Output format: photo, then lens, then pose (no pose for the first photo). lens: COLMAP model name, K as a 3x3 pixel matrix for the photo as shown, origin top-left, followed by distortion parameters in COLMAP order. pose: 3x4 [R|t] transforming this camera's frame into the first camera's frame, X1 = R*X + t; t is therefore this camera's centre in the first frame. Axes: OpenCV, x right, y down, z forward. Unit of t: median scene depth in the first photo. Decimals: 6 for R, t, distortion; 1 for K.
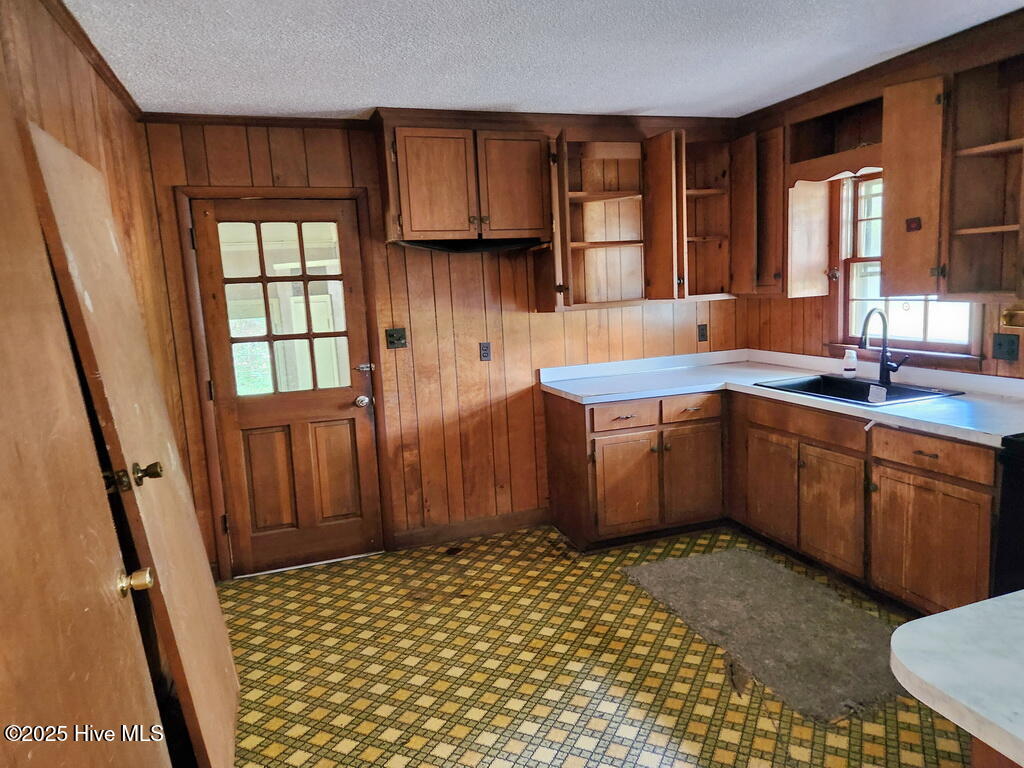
lens RADIAL K [[688.7, 0, 513.0], [0, 688.7, 381.1], [0, 0, 1]] dist [0.037180, 0.001791]
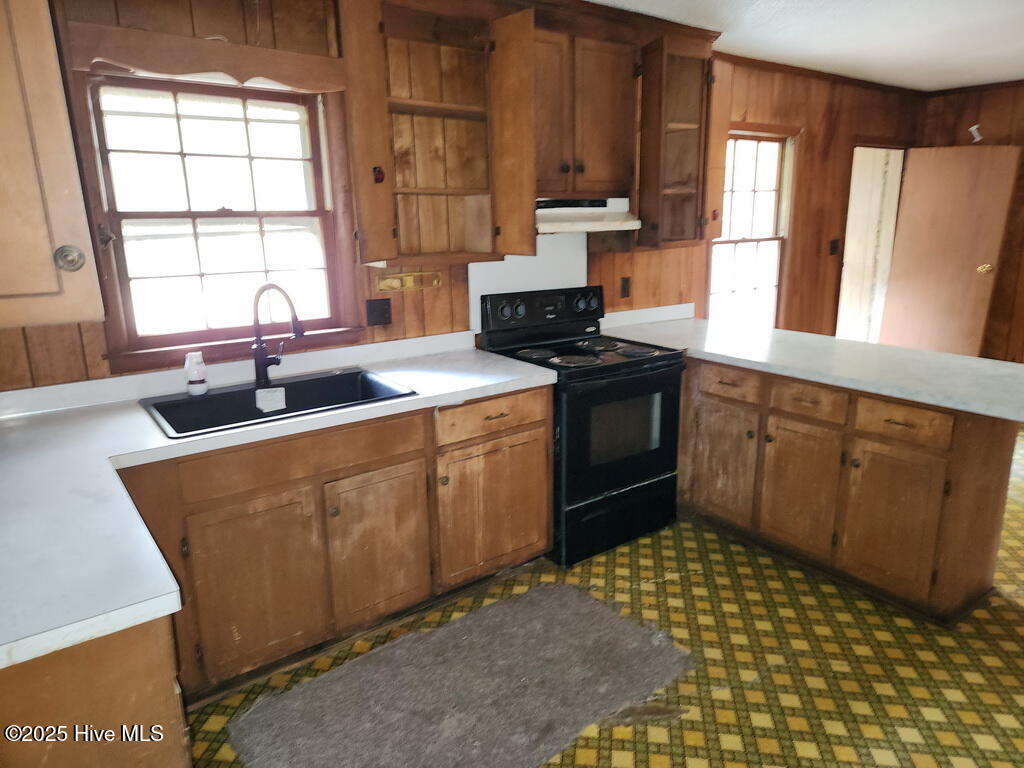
lens RADIAL K [[688.7, 0, 513.9], [0, 688.7, 384.1], [0, 0, 1]] dist [0.037180, 0.001791]
pose [[-0.312139, -0.170067, 0.934691, -0.284992], [0.167823, 0.958505, 0.230444, -0.142703], [-0.935096, 0.228793, -0.270645, 1.099564]]
